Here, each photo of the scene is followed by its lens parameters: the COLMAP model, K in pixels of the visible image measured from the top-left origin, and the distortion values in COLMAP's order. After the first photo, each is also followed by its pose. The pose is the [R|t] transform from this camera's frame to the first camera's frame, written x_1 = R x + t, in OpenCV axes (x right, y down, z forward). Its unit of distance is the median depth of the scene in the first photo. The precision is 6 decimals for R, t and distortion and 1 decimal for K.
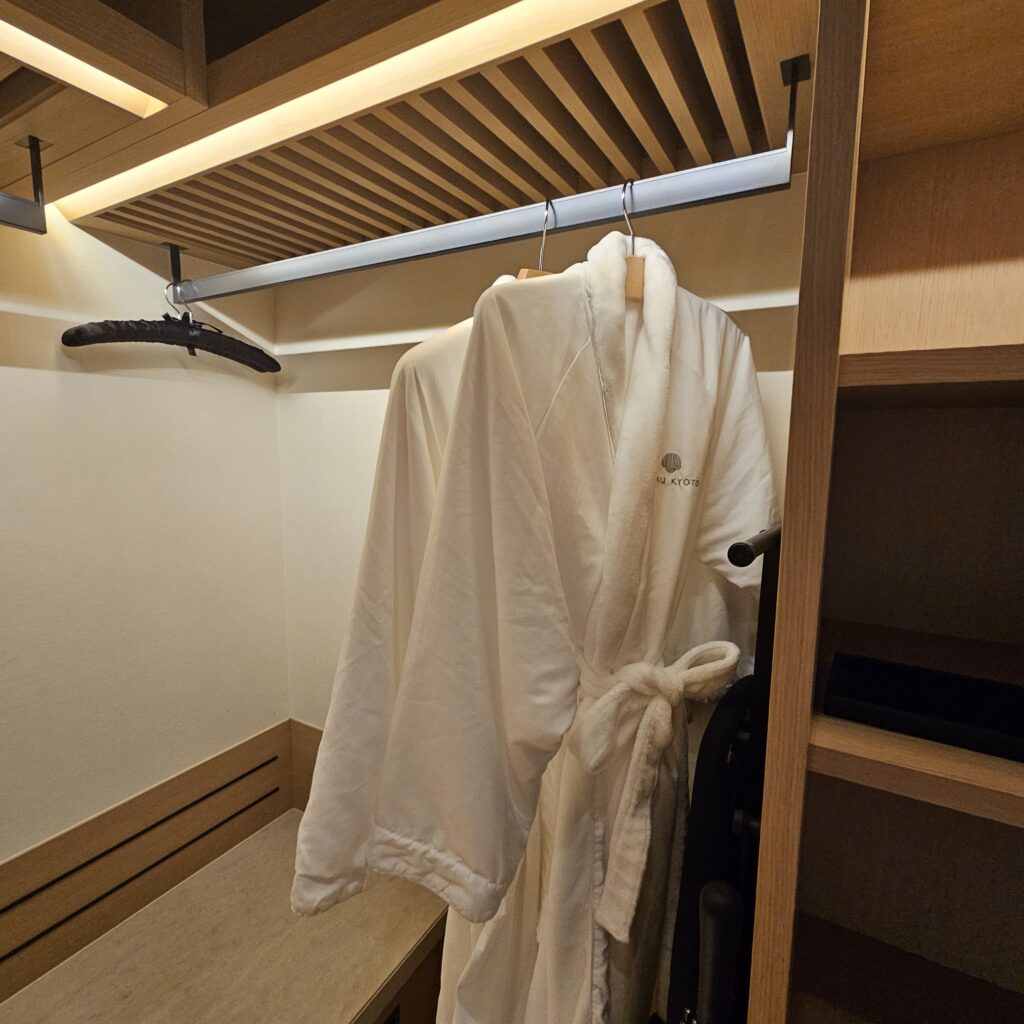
lens RADIAL K [[563.2, 0, 508.8], [0, 563.2, 508.8], [0, 0, 1]] dist [-0.005659, 0.002988]
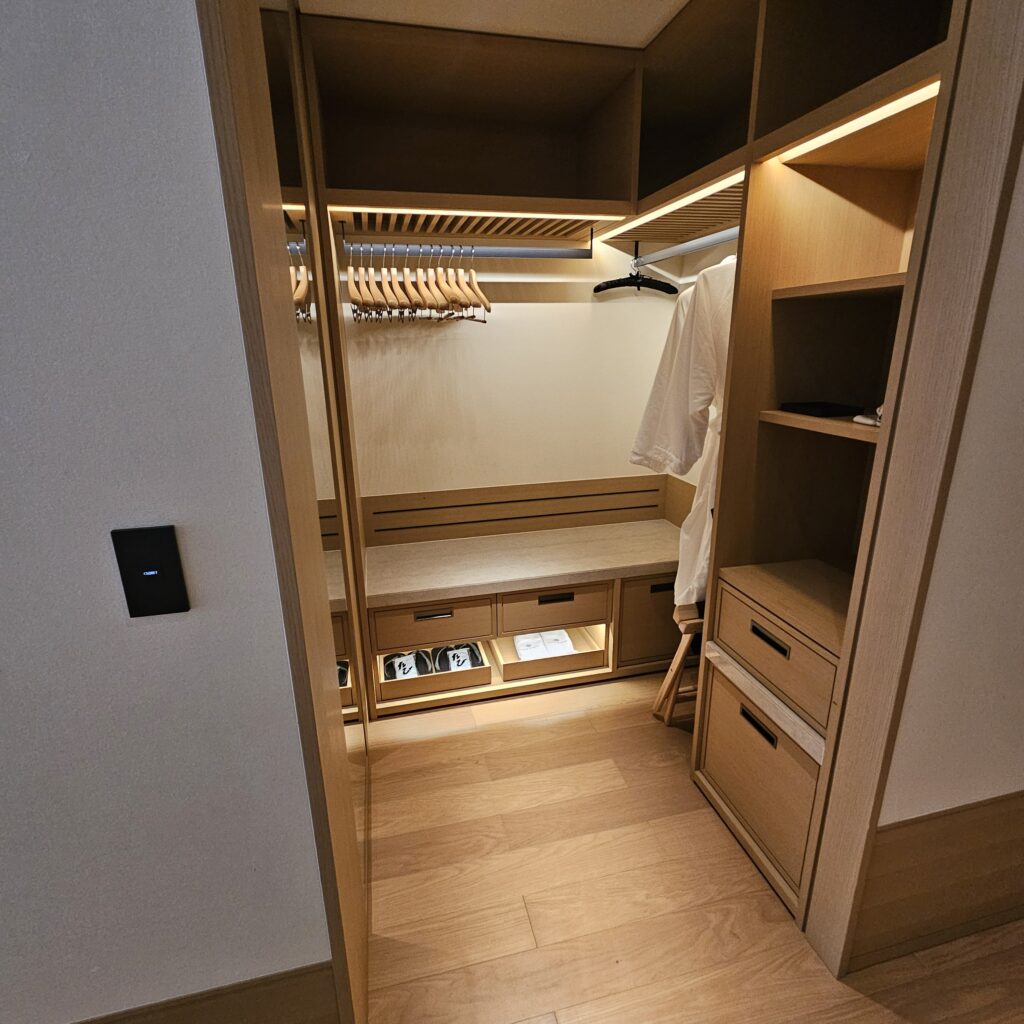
lens RADIAL K [[563.2, 0, 511.0], [0, 563.2, 508.5], [0, 0, 1]] dist [-0.005659, 0.002988]
pose [[0.693972, 0.181884, -0.696650, 1.568082], [-0.062927, 0.979186, 0.192965, 0.347511], [0.717247, -0.090074, 0.690973, -1.946281]]
